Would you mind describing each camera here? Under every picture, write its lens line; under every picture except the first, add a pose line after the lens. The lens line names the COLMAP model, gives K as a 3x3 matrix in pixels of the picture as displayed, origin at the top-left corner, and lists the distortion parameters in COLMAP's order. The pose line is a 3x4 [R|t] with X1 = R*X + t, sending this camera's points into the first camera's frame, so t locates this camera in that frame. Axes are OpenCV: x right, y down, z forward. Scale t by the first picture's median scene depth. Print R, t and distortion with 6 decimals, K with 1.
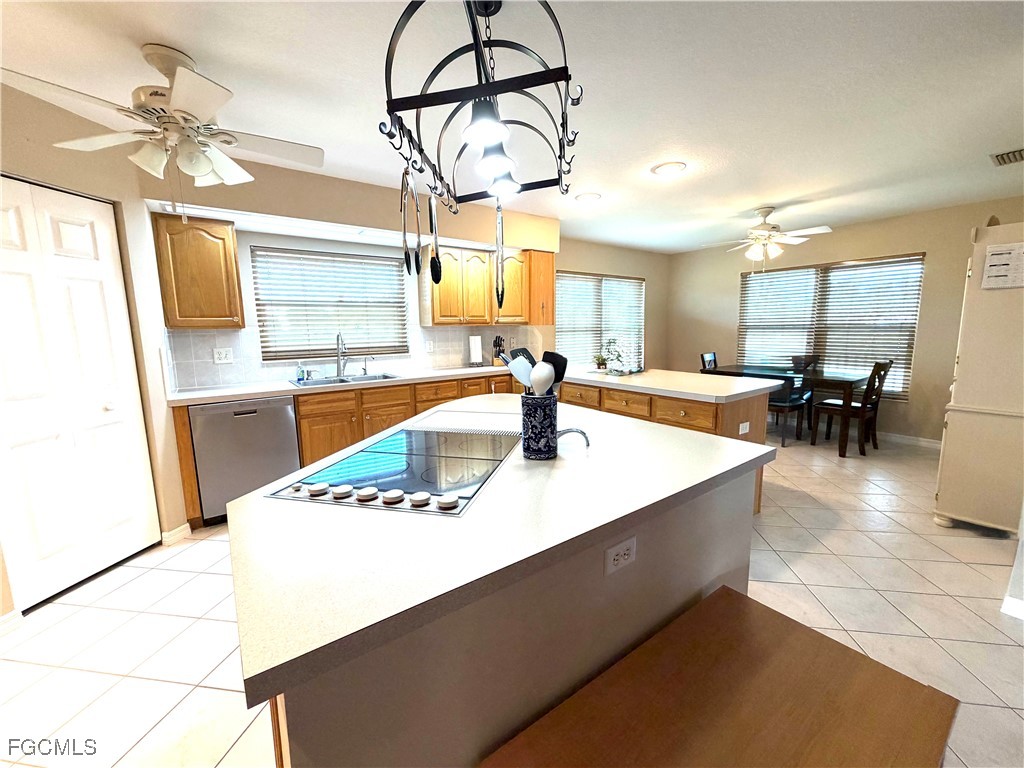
lens RADIAL K [[407.4, 0, 509.2], [0, 407.4, 382.5], [0, 0, 1]] dist [0.002438, -0.000643]
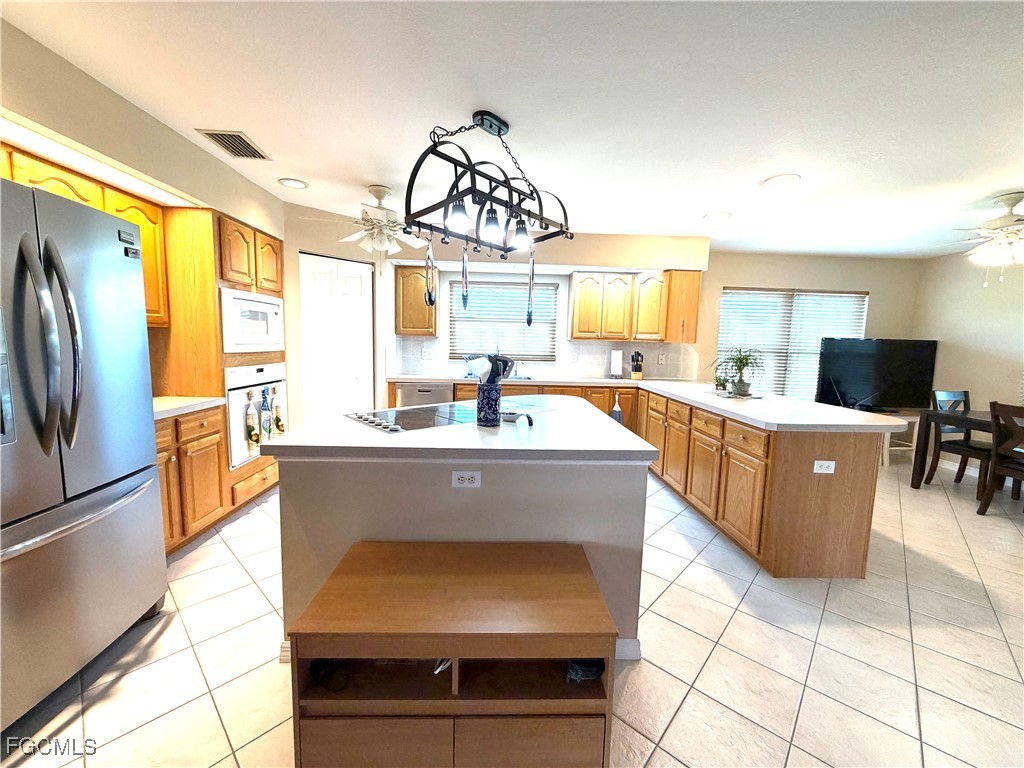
lens RADIAL K [[407.4, 0, 510.6], [0, 407.4, 382.3], [0, 0, 1]] dist [0.002438, -0.000643]
pose [[0.830563, 0.092249, -0.549231, 0.314170], [-0.112807, 0.993610, -0.003704, 0.007411], [0.545380, 0.065033, 0.835662, -0.067978]]
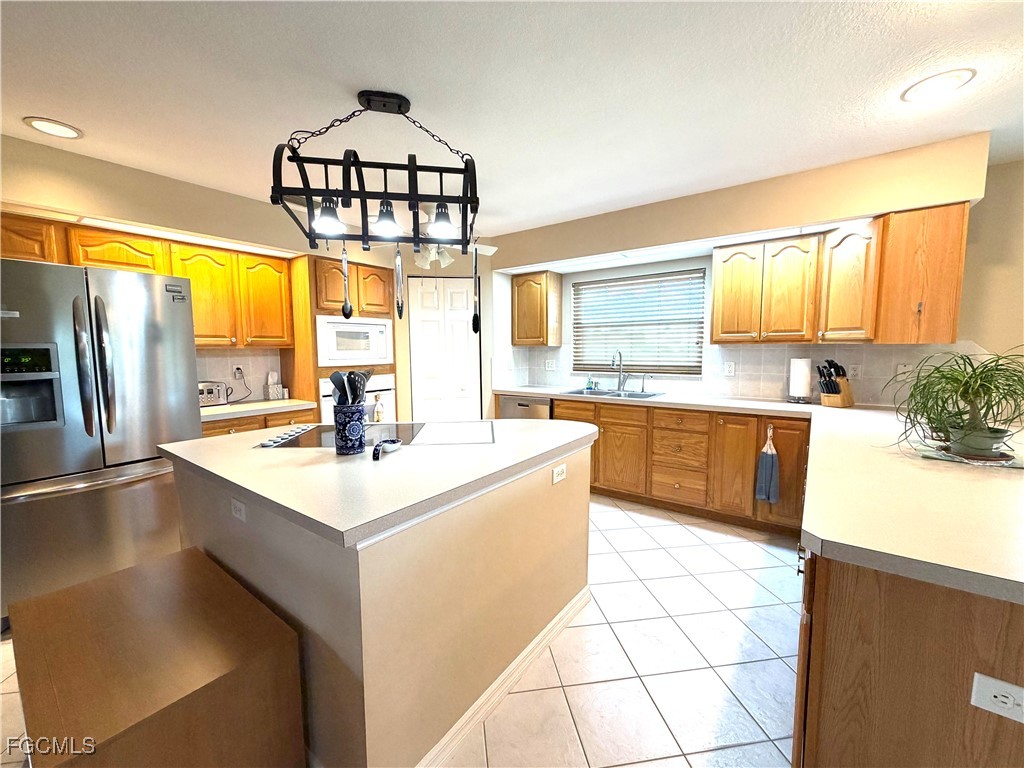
lens RADIAL K [[407.4, 0, 509.9], [0, 407.4, 381.6], [0, 0, 1]] dist [0.002438, -0.000643]
pose [[0.303522, 0.094114, -0.948165, 0.471249], [-0.125454, 0.990394, 0.058146, -0.058471], [0.944529, 0.101302, 0.312414, 0.346715]]
